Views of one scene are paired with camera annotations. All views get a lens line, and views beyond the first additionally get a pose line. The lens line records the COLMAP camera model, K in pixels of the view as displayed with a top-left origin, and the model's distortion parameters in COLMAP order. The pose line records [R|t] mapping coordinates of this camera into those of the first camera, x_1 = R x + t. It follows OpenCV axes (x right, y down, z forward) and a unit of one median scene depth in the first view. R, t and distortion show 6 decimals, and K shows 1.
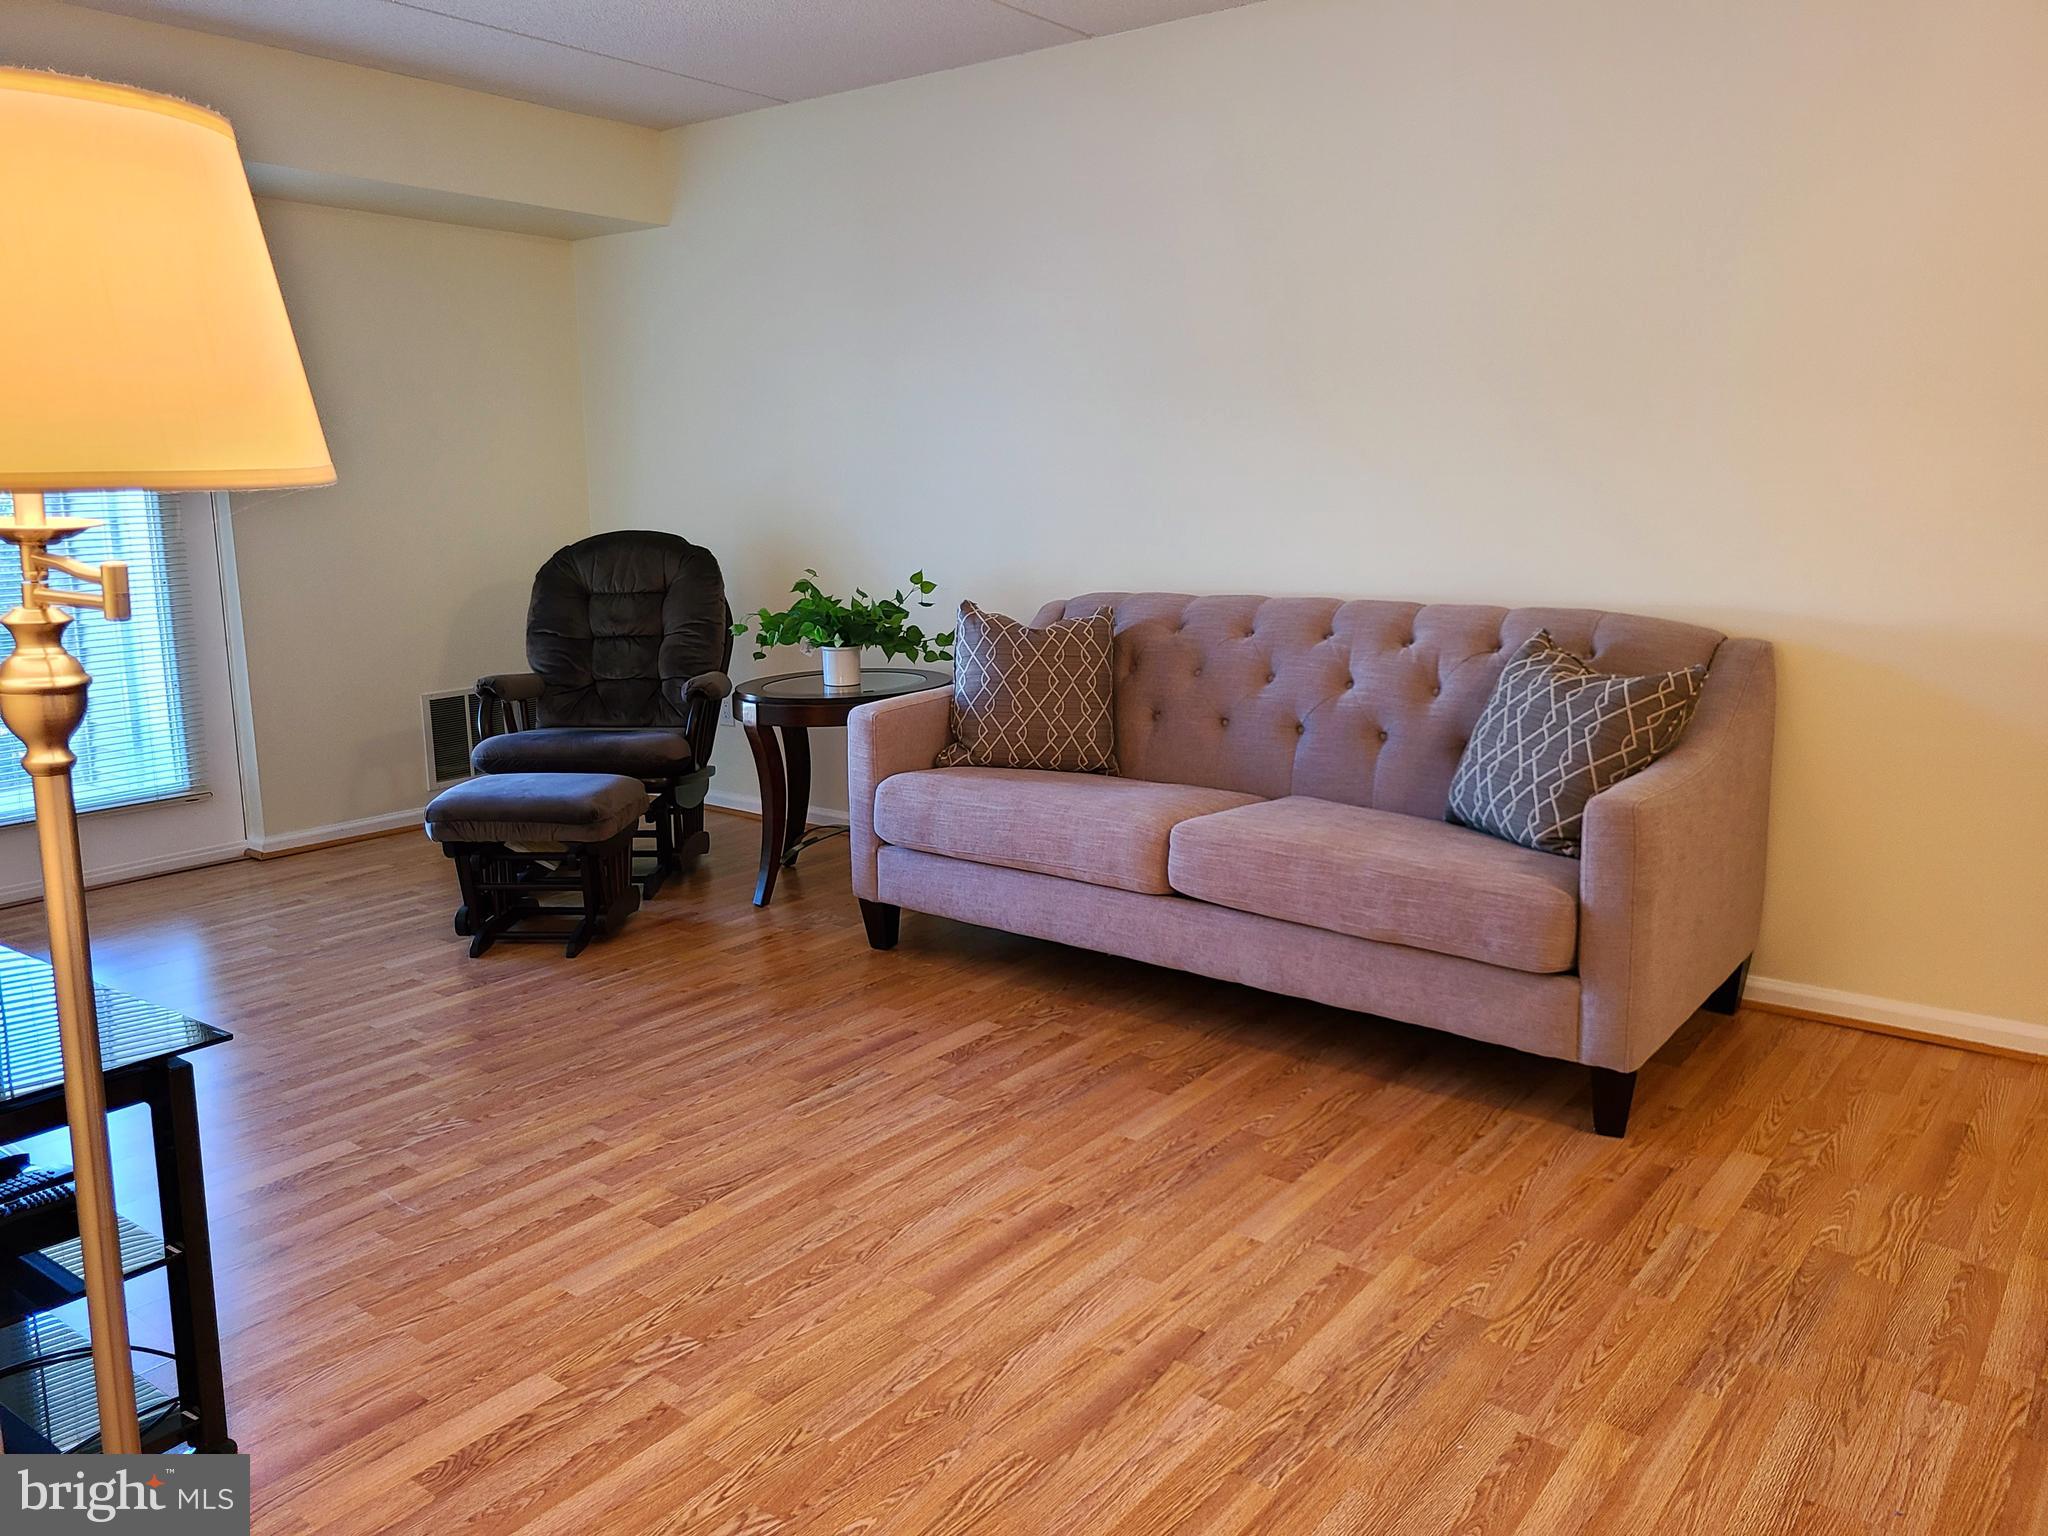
lens RADIAL K [[1540.6, 0, 1024.0], [0, 1540.6, 768.0], [0, 0, 1]] dist [0.025904, 0.003613]
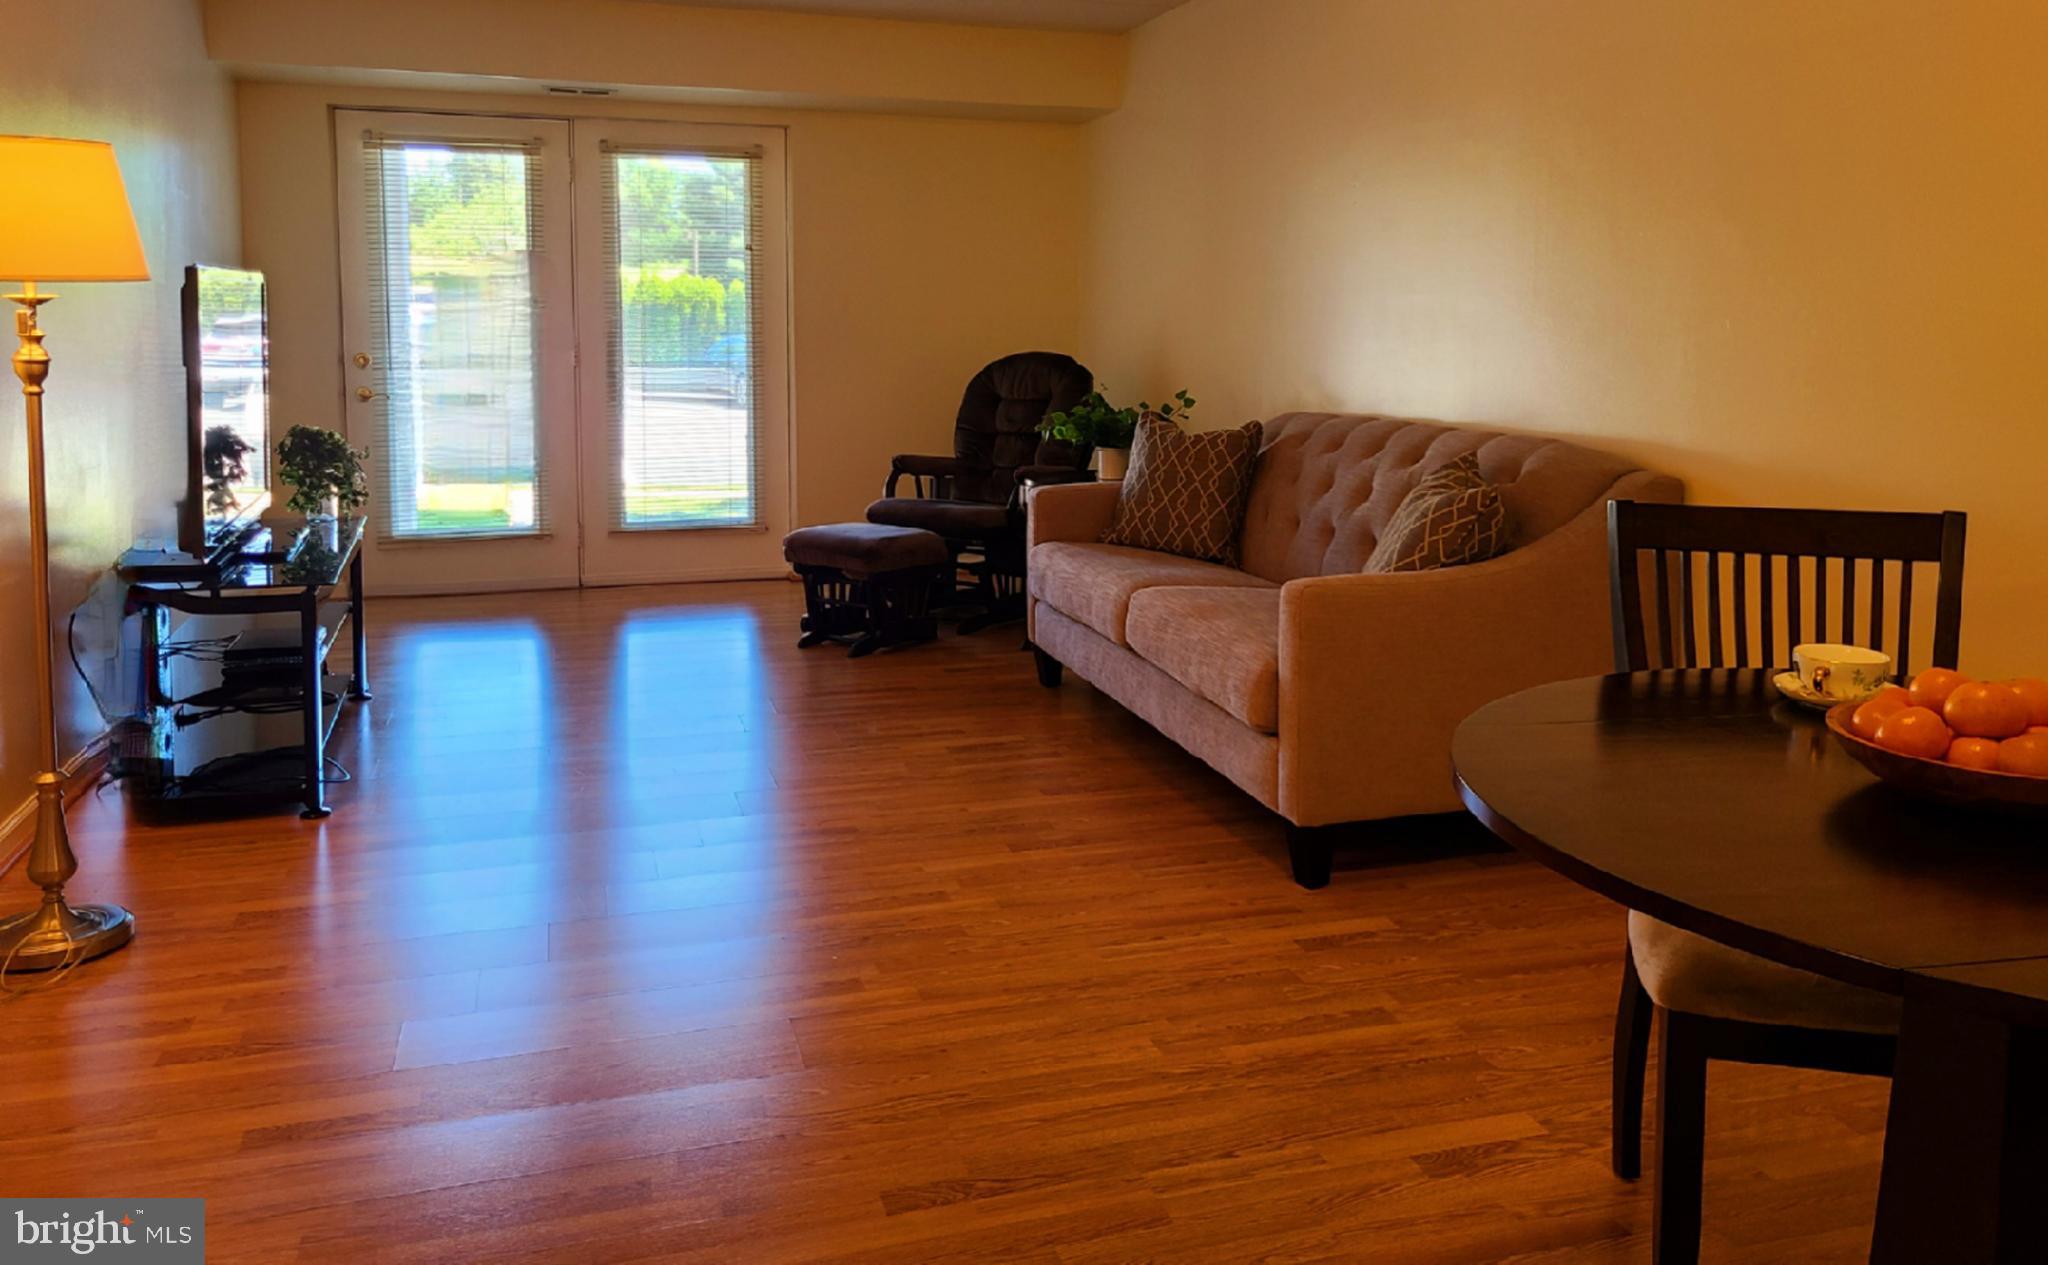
lens RADIAL K [[1515.4, 0, 1024.0], [0, 1515.4, 632.5], [0, 0, 1]] dist [-0.064331, -0.000636]
pose [[0.825014, 0.130181, -0.549913, 0.667819], [-0.124674, 0.991057, 0.047569, 0.023104], [0.551187, 0.029314, 0.833866, -0.029107]]
